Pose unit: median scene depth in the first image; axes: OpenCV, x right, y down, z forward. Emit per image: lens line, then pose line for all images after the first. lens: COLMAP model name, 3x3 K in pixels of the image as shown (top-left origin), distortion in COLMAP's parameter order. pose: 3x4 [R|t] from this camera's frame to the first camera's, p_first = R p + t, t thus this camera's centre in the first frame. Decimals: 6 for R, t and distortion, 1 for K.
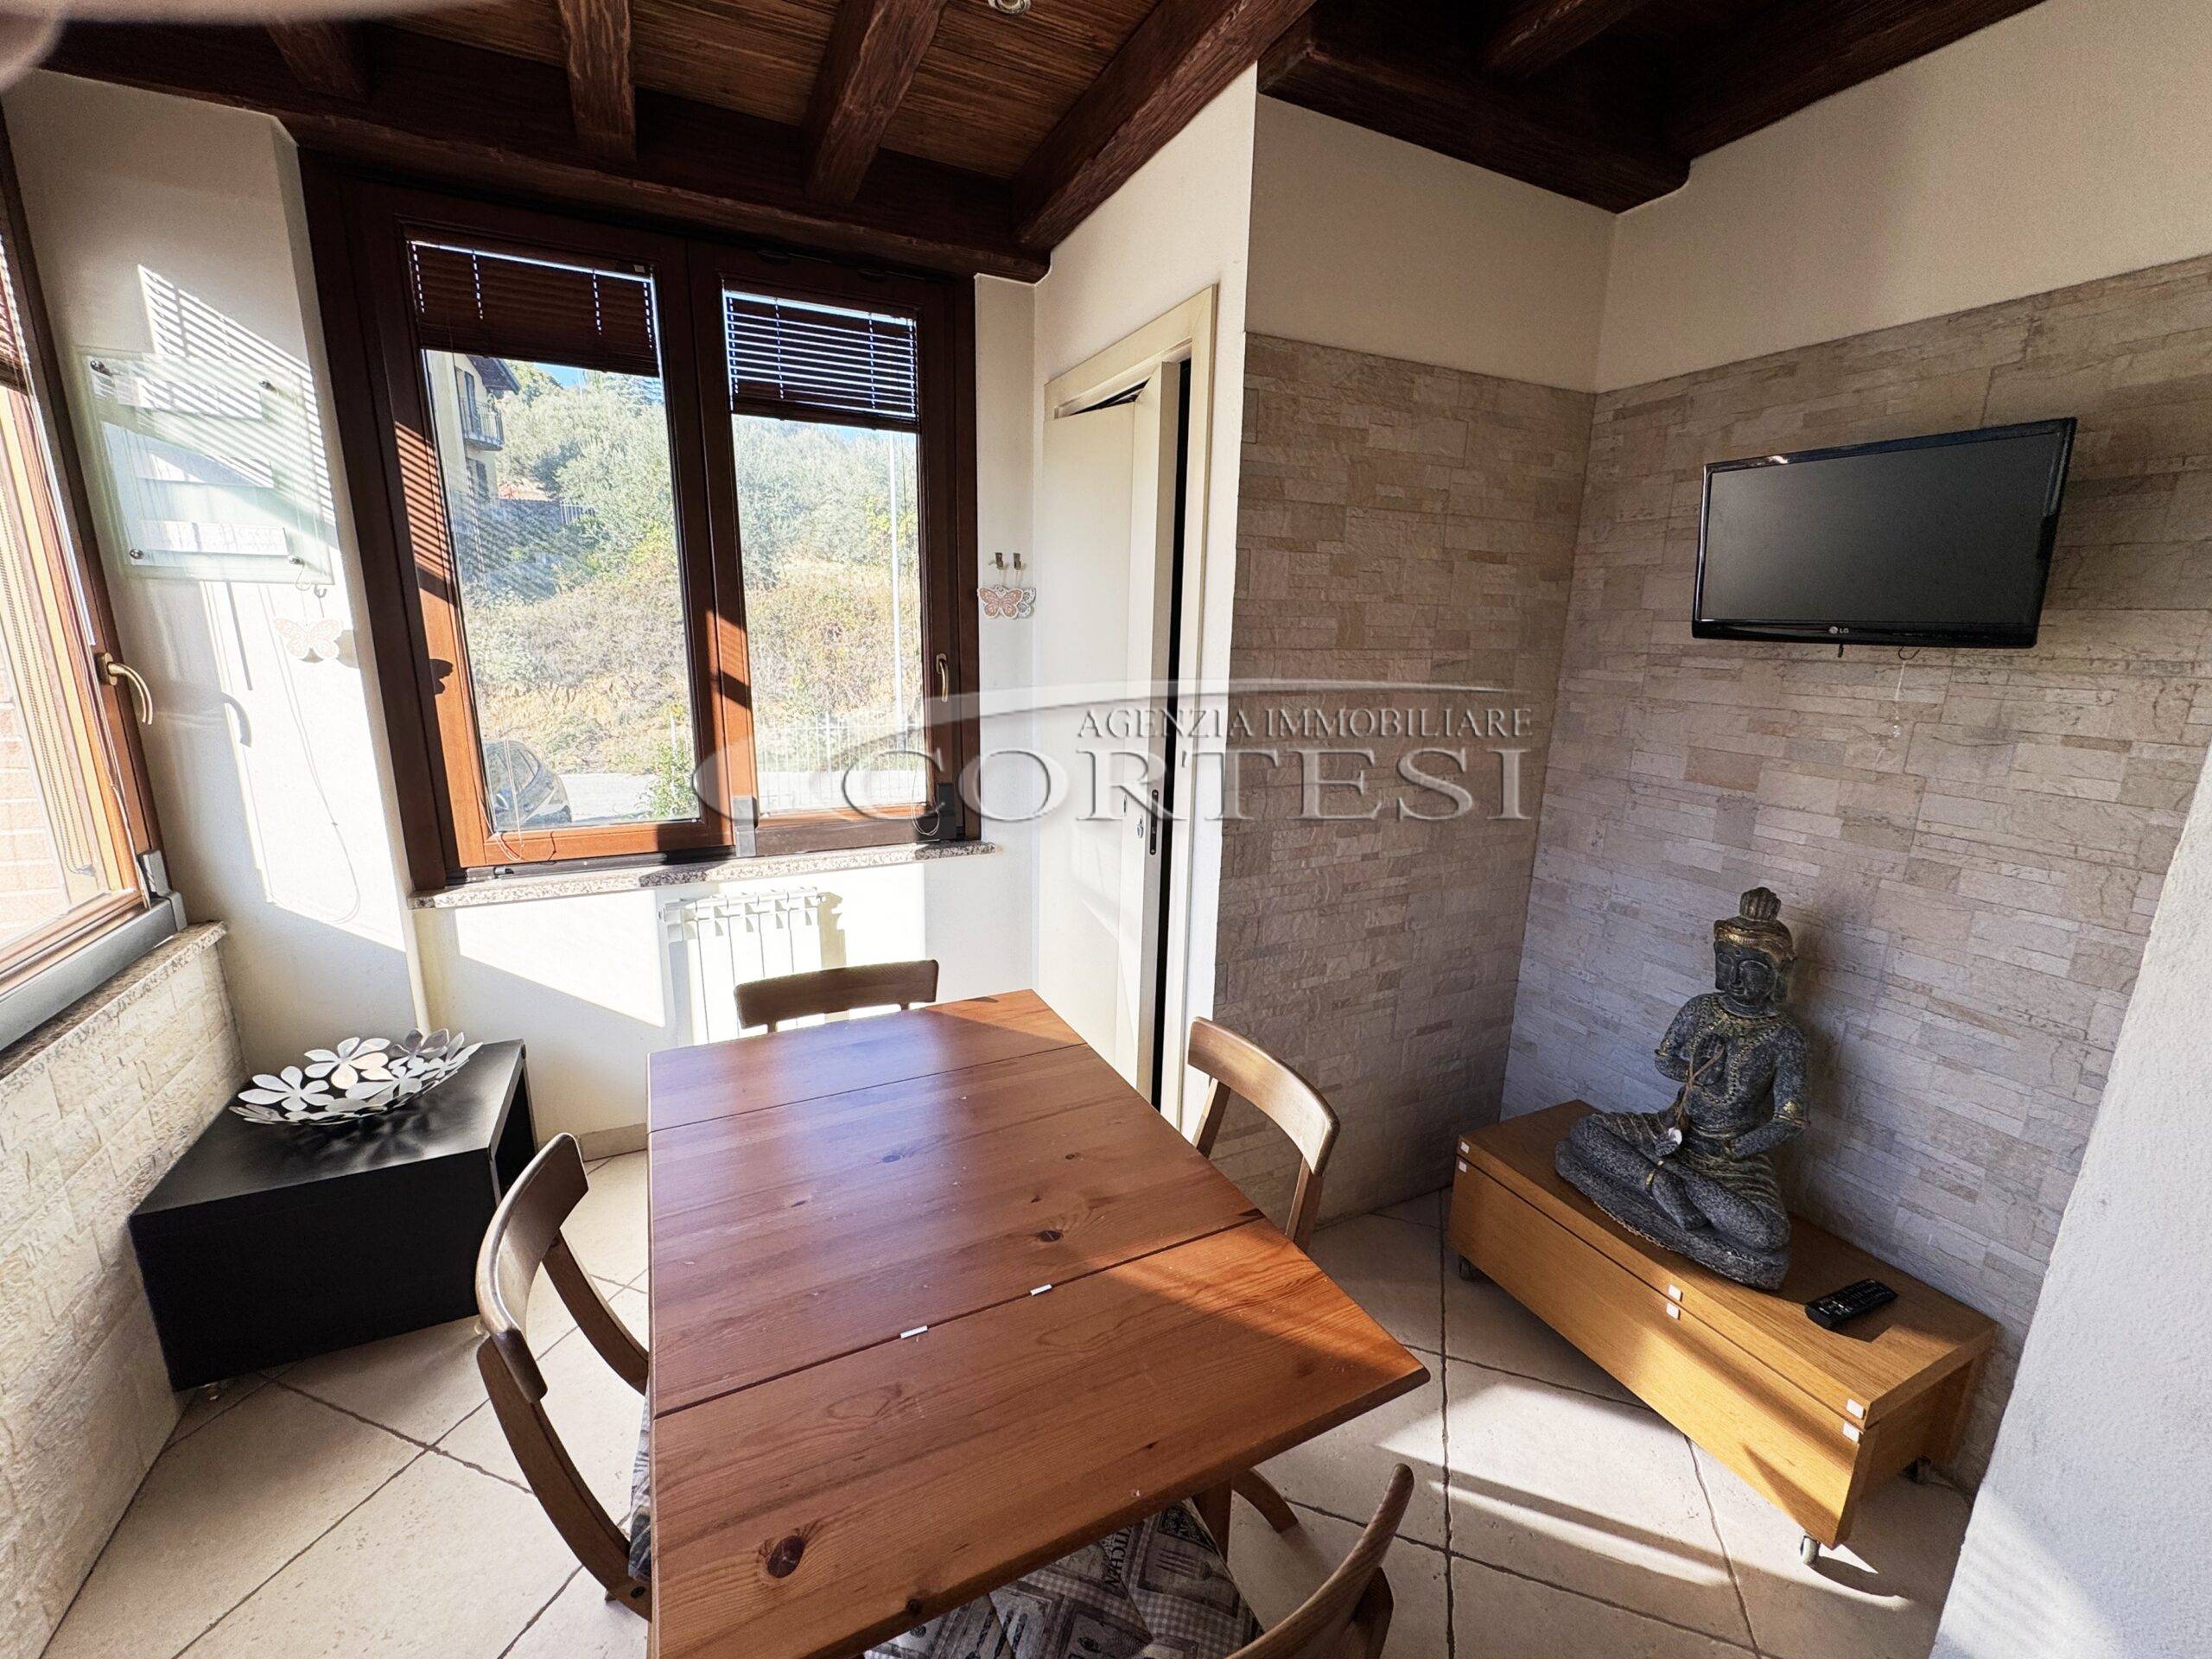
lens RADIAL K [[930.0, 0, 1101.9], [0, 930.0, 835.7], [0, 0, 1]] dist [-0.000865, -0.000302]
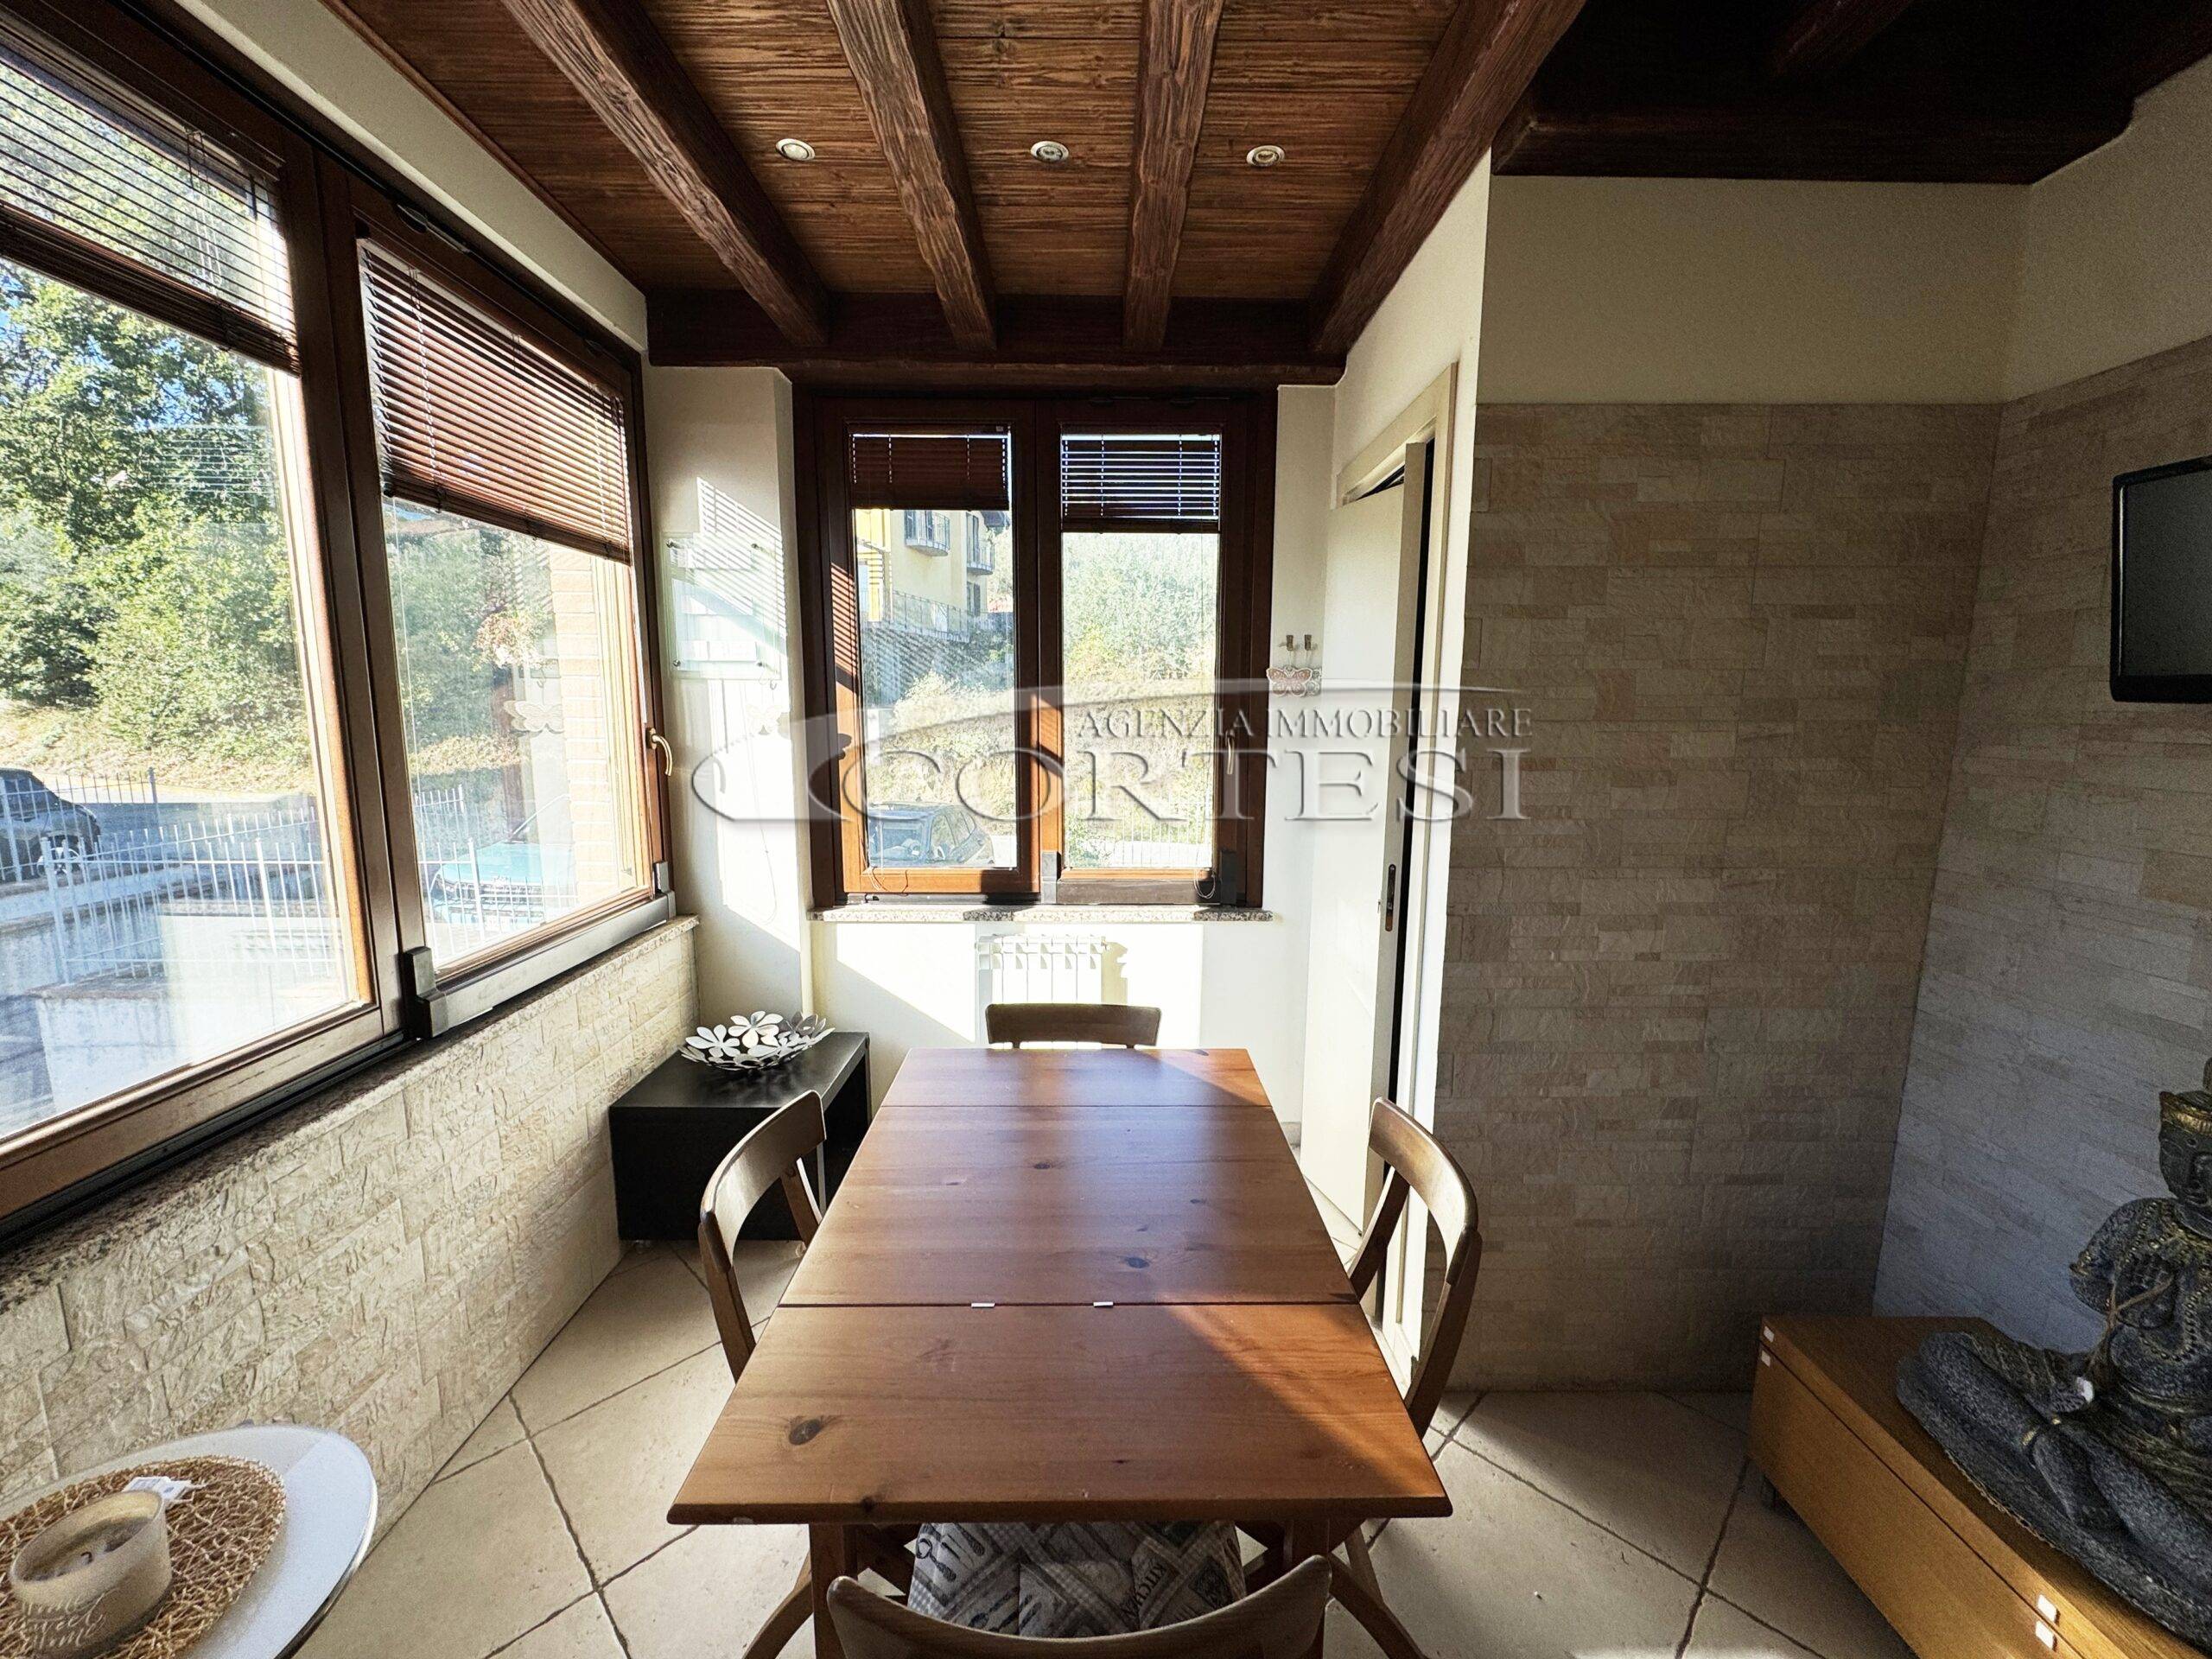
lens RADIAL K [[920.1, 0, 1093.5], [0, 920.1, 831.3], [0, 0, 1]] dist [-0.001402, -0.000073]
pose [[0.894918, 0.046184, -0.443835, 0.206402], [-0.086867, 0.993632, -0.071760, 0.012852], [0.437694, 0.102774, 0.893231, -0.004930]]
